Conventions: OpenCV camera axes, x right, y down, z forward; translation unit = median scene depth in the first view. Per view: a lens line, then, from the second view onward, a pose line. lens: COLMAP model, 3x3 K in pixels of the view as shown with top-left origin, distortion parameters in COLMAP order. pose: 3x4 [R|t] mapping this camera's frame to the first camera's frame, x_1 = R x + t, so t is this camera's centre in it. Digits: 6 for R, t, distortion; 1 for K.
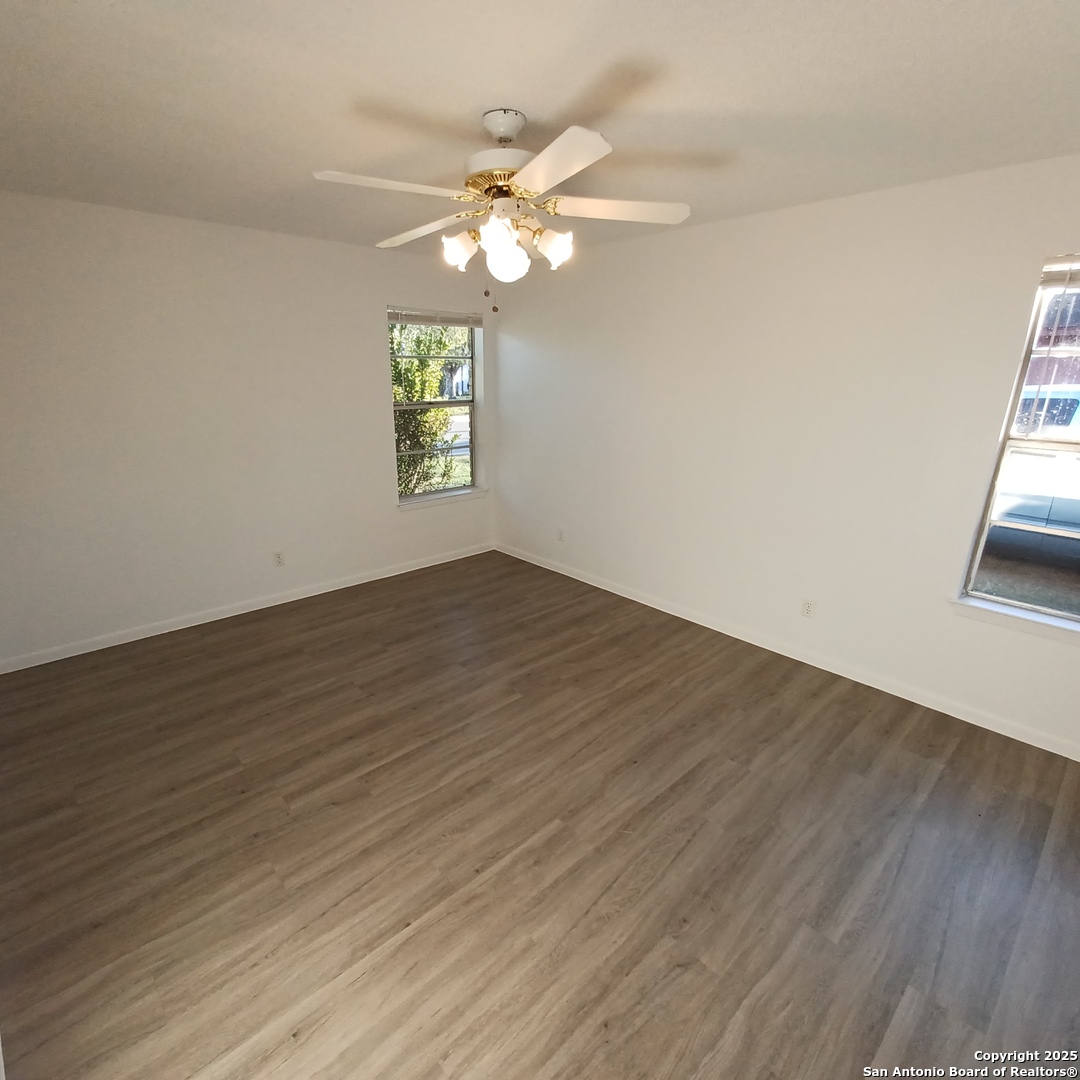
lens RADIAL K [[567.1, 0, 531.0], [0, 567.1, 555.9], [0, 0, 1]] dist [0.012185, -0.012943]
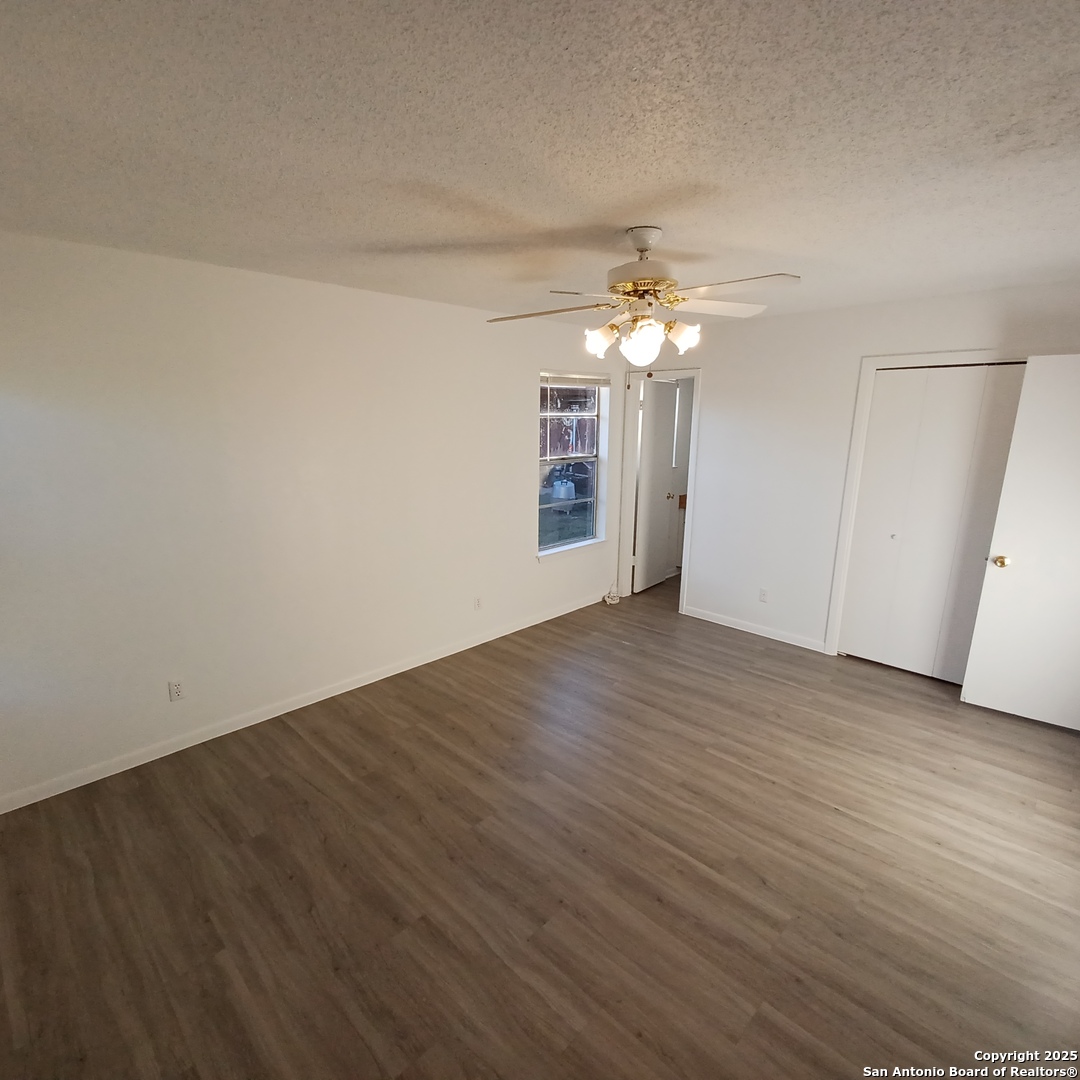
lens RADIAL K [[567.1, 0, 531.0], [0, 567.1, 555.9], [0, 0, 1]] dist [0.012185, -0.012943]
pose [[-0.041258, -0.250047, 0.967354, -1.115061], [0.310416, 0.917060, 0.250286, -0.436475], [-0.949705, 0.310609, 0.039782, 1.150230]]
